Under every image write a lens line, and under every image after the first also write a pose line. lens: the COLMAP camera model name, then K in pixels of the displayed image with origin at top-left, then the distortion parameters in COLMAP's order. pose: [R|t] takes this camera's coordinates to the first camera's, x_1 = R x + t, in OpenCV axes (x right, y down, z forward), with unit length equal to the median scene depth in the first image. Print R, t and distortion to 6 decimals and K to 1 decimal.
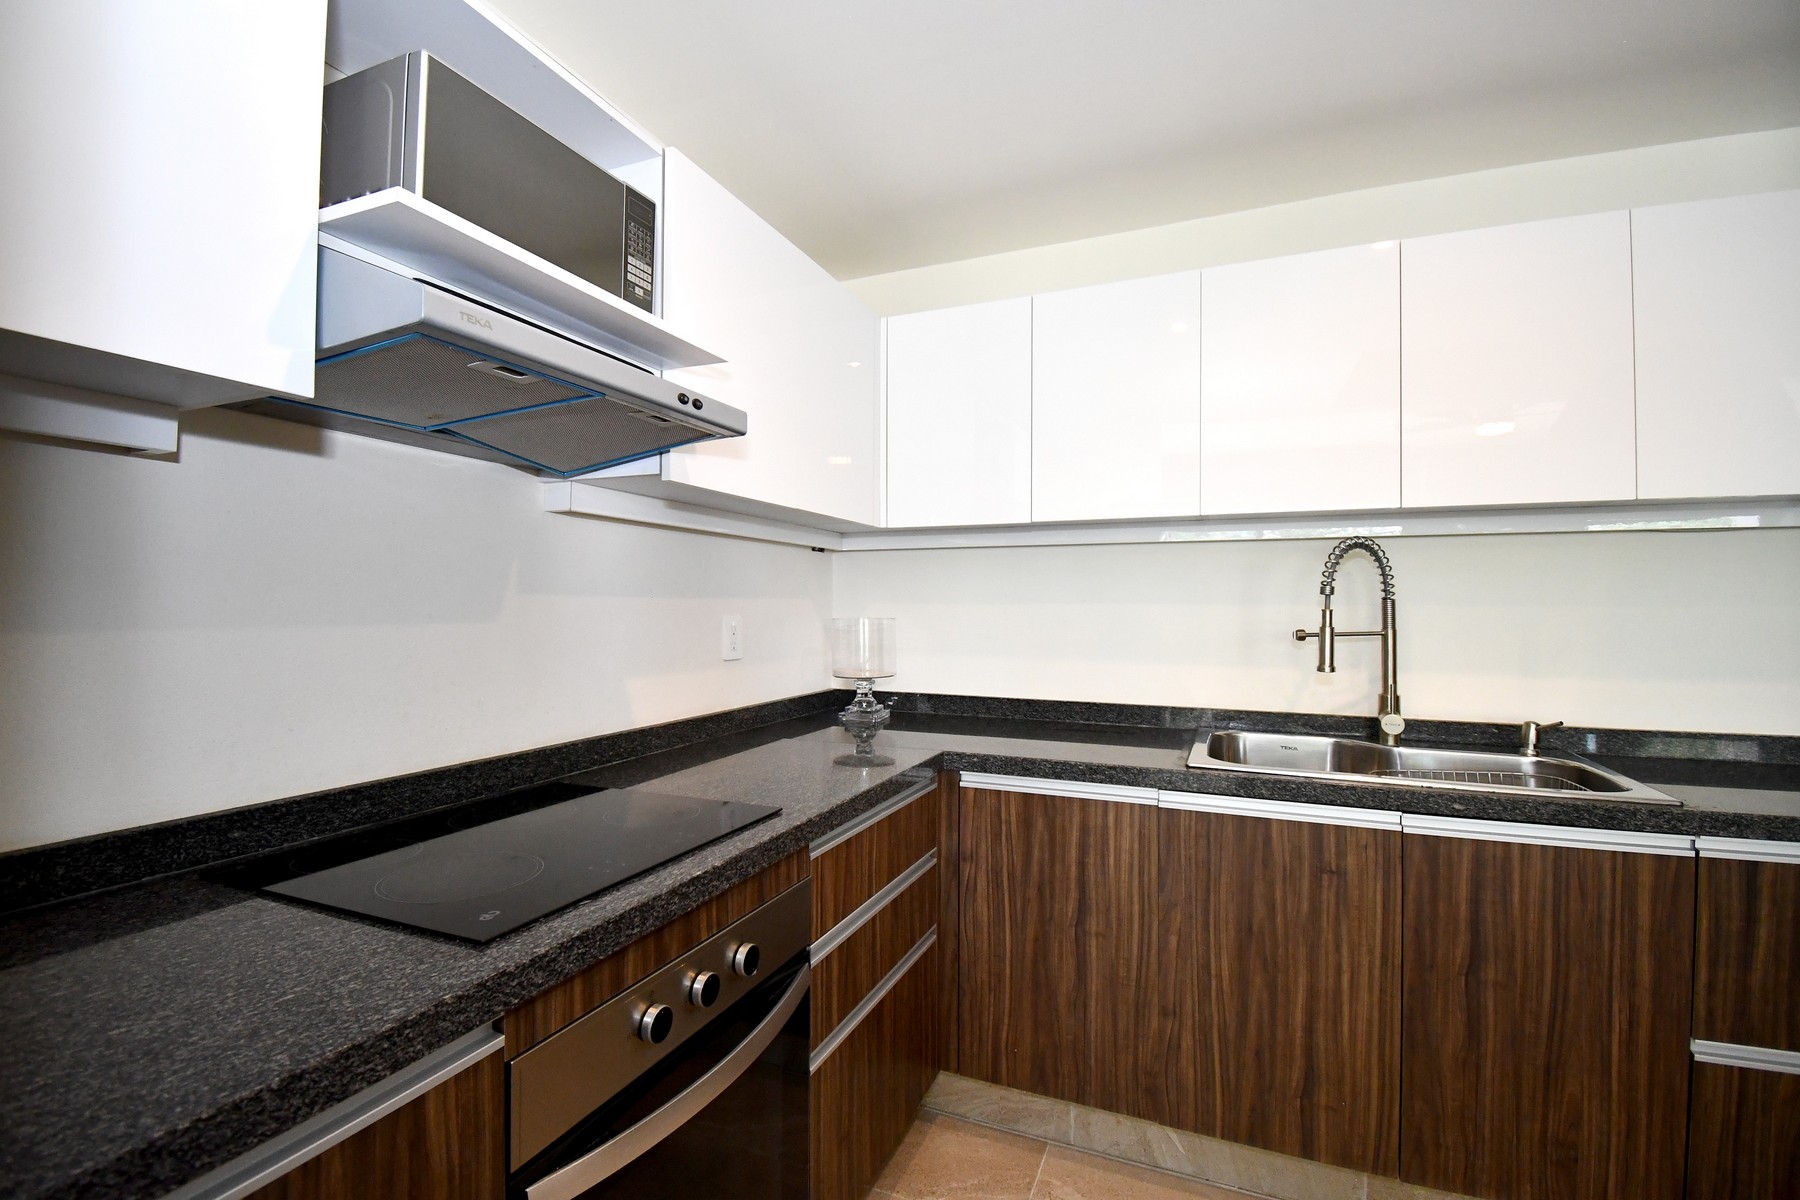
lens RADIAL K [[792.1, 0, 900.0], [0, 792.1, 600.0], [0, 0, 1]] dist [0.017520, -0.024608]
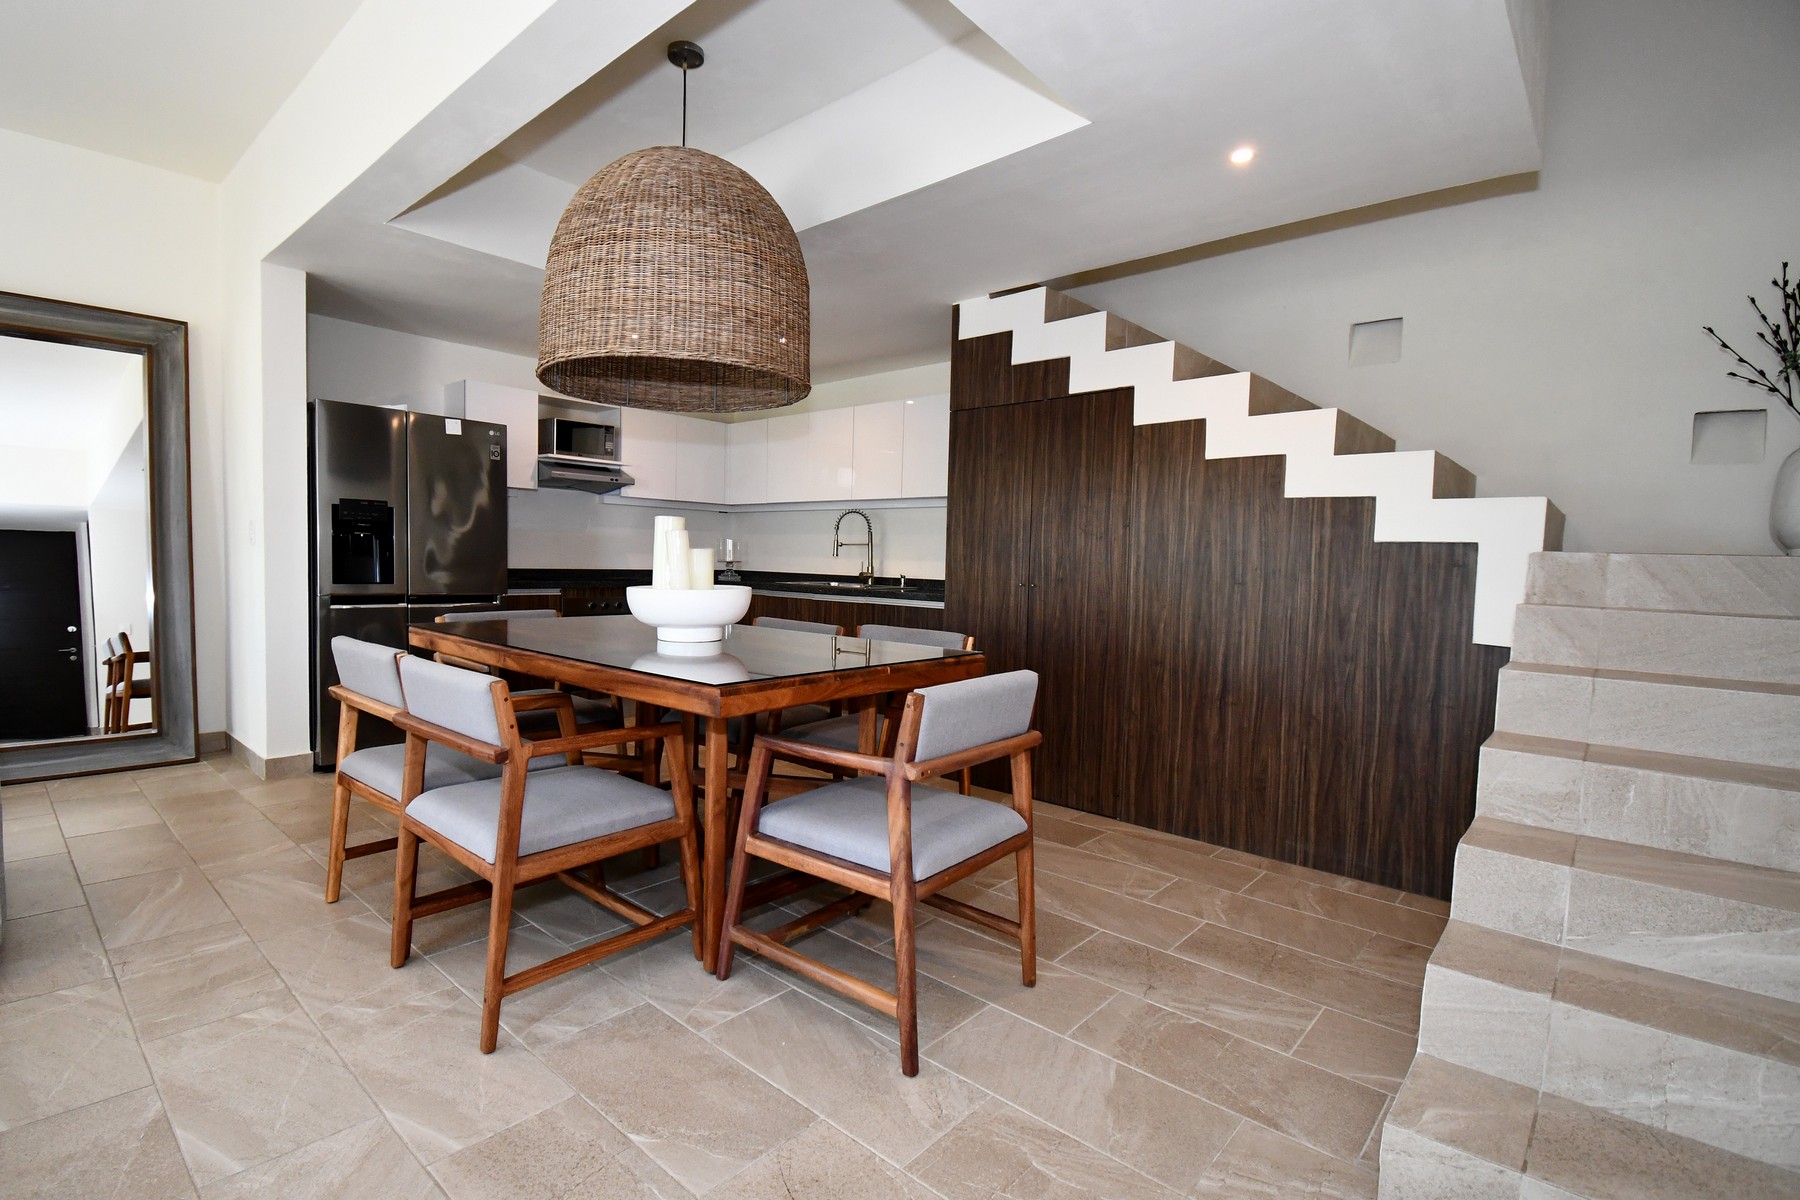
lens RADIAL K [[841.9, 0, 843.7], [0, 841.9, 602.5], [0, 0, 1]] dist [0.020040, -0.025793]
pose [[0.938035, 0.037399, -0.344517, 1.916206], [-0.017564, 0.998012, 0.060519, 0.085212], [0.346095, -0.050718, 0.936827, -2.201742]]
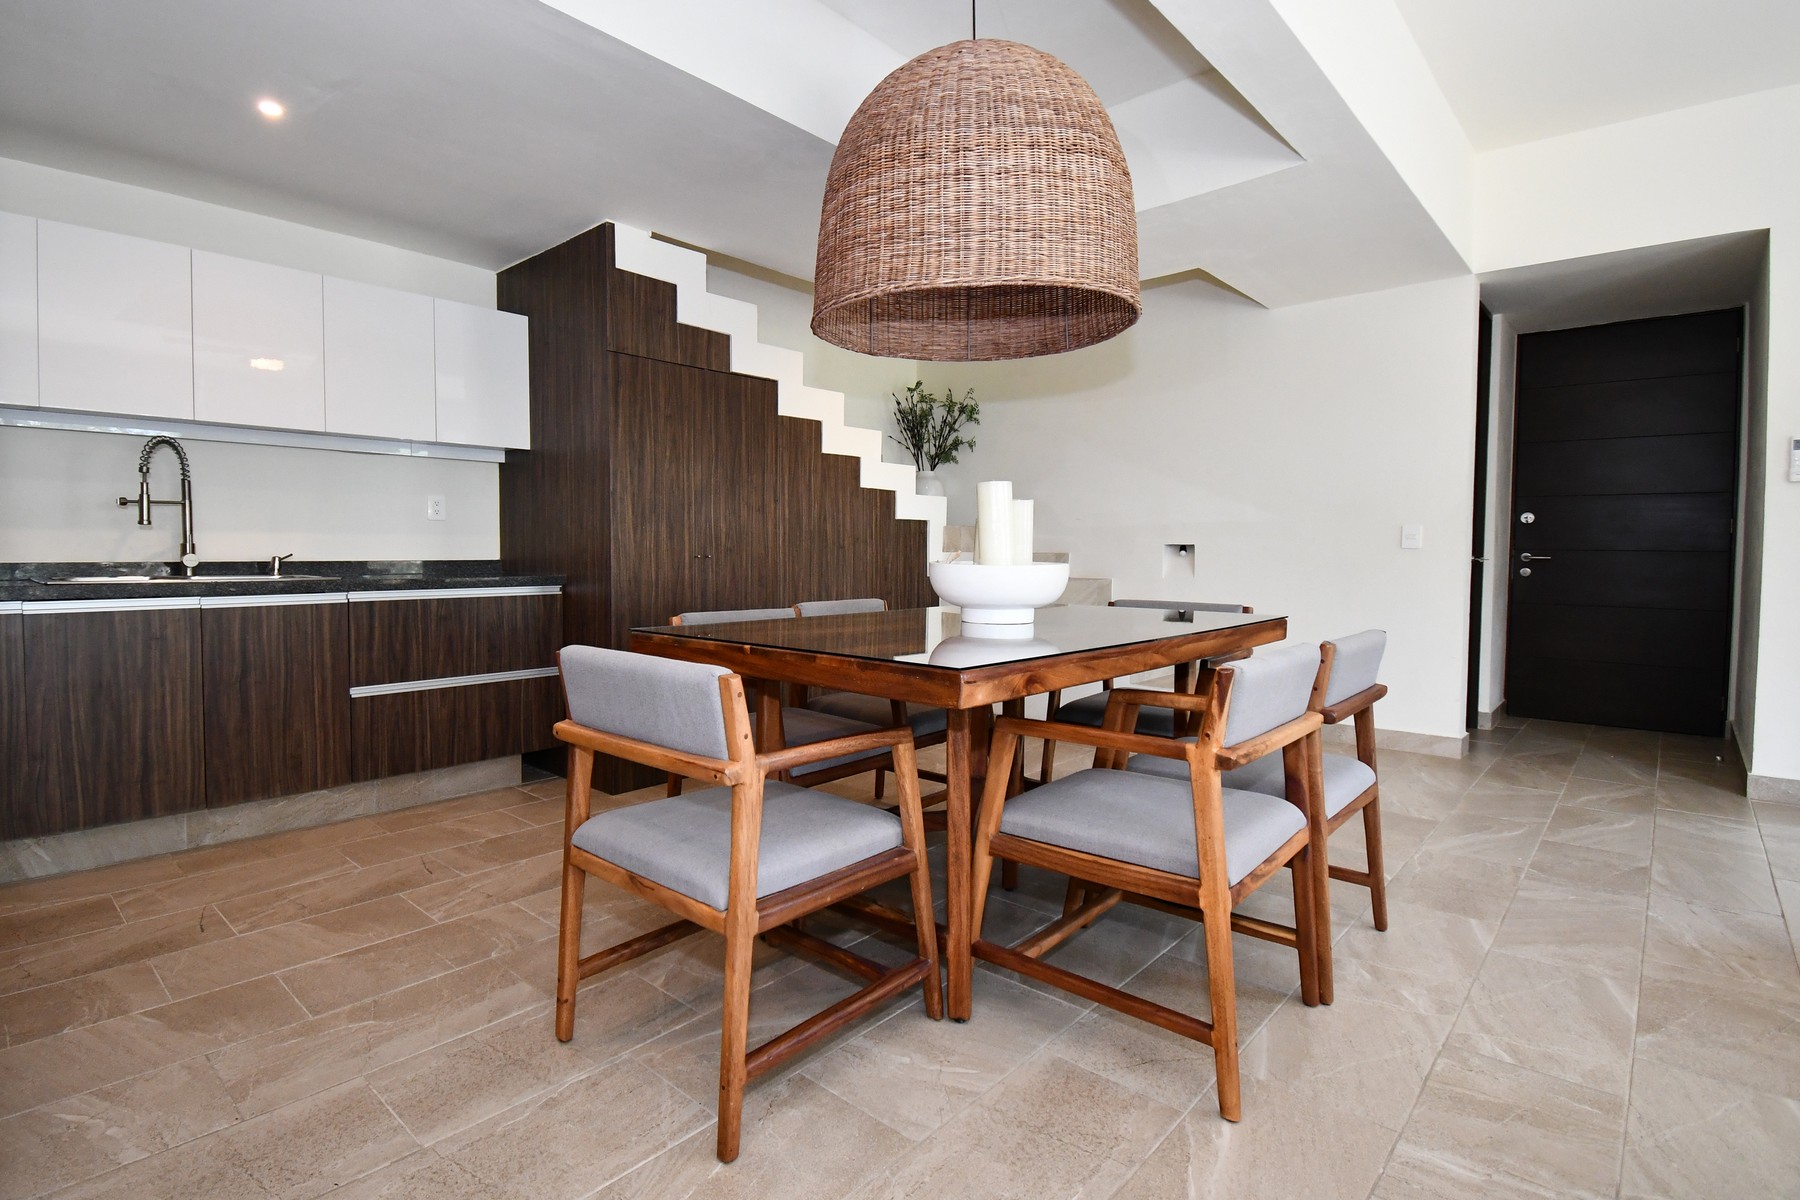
lens RADIAL K [[877.8, 0, 841.6], [0, 877.8, 582.0], [0, 0, 1]] dist [0.019363, -0.026220]
pose [[0.352586, -0.038523, 0.934986, -0.648501], [-0.009732, 0.998947, 0.044829, 0.131386], [-0.935729, -0.024905, 0.351840, -0.952642]]
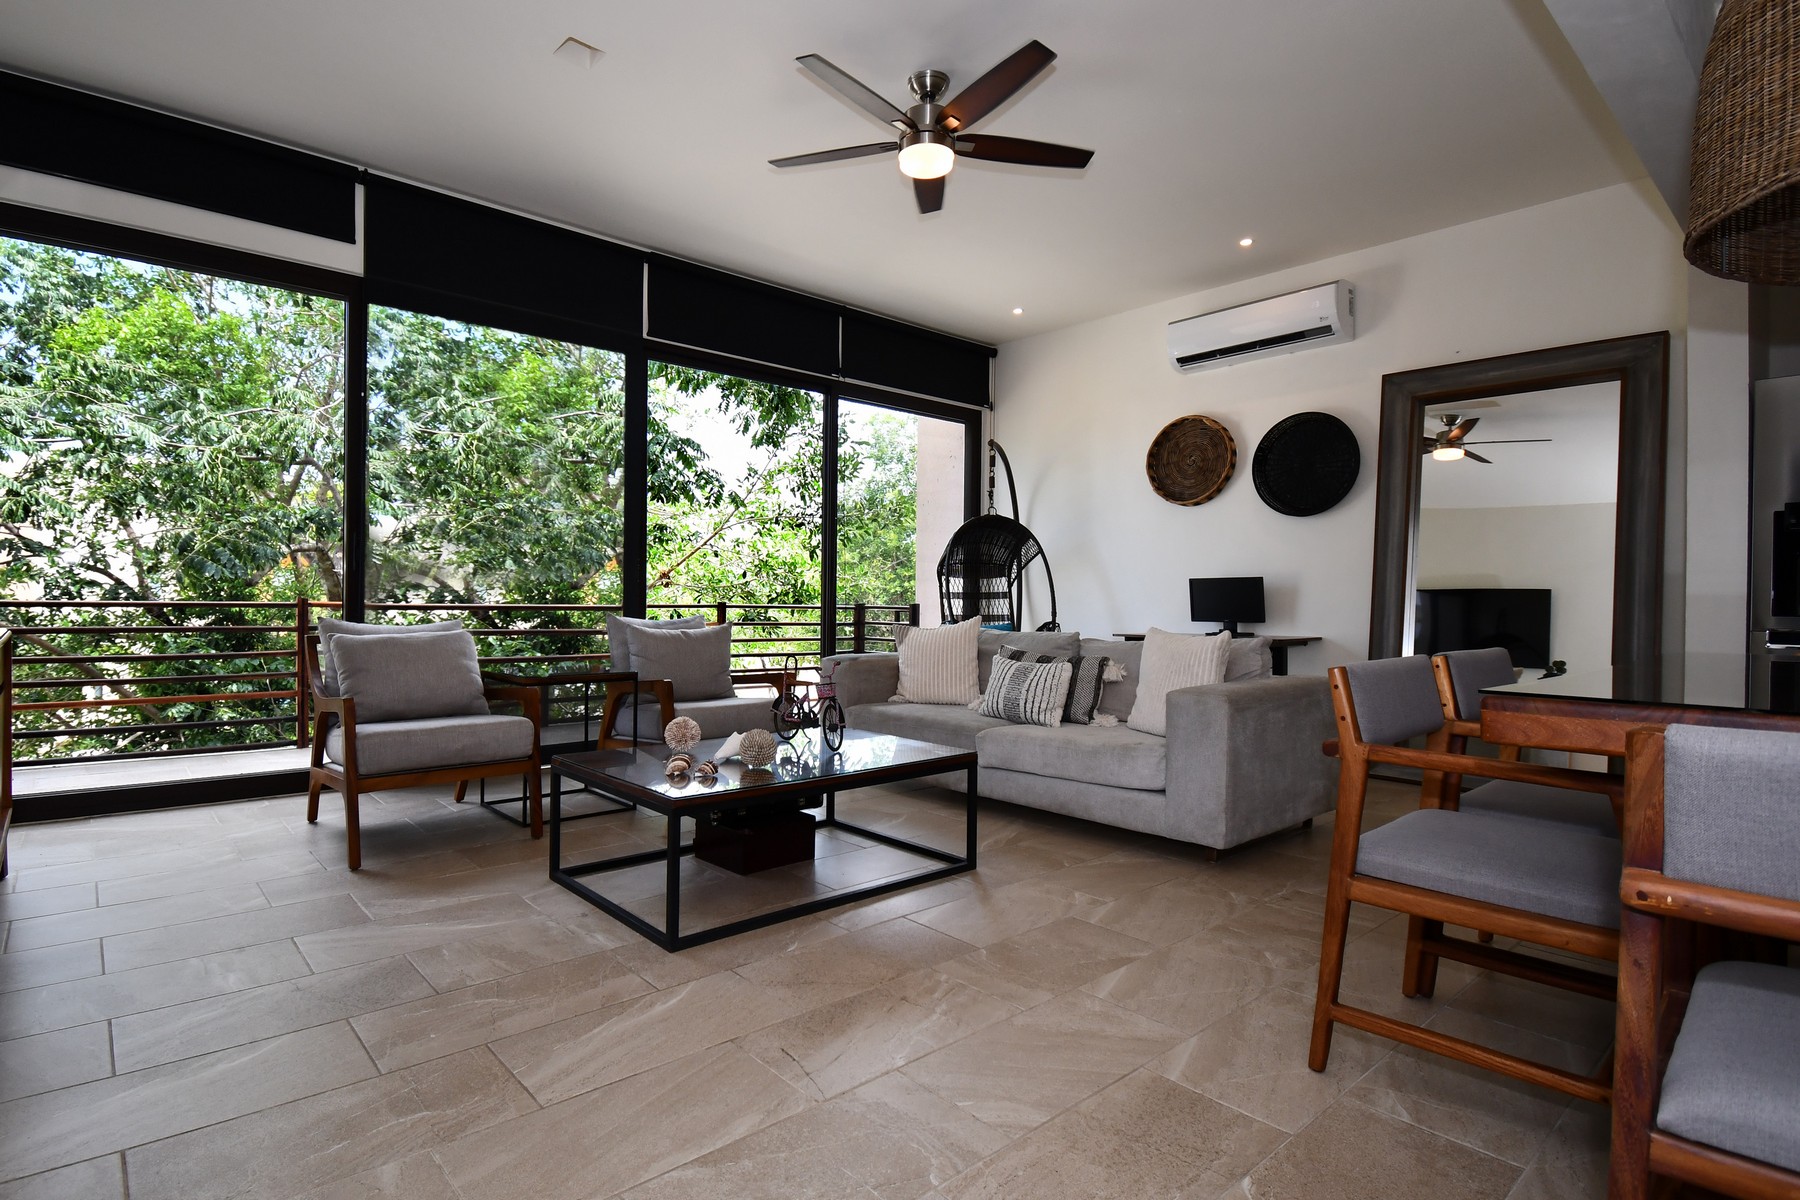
lens RADIAL K [[908.0, 0, 841.5], [0, 908.0, 581.5], [0, 0, 1]] dist [0.020511, -0.021445]
pose [[-0.455268, -0.023875, -0.890034, 2.401760], [-0.008044, 0.999710, -0.022702, 0.194838], [0.890318, -0.003176, -0.455328, -1.312196]]
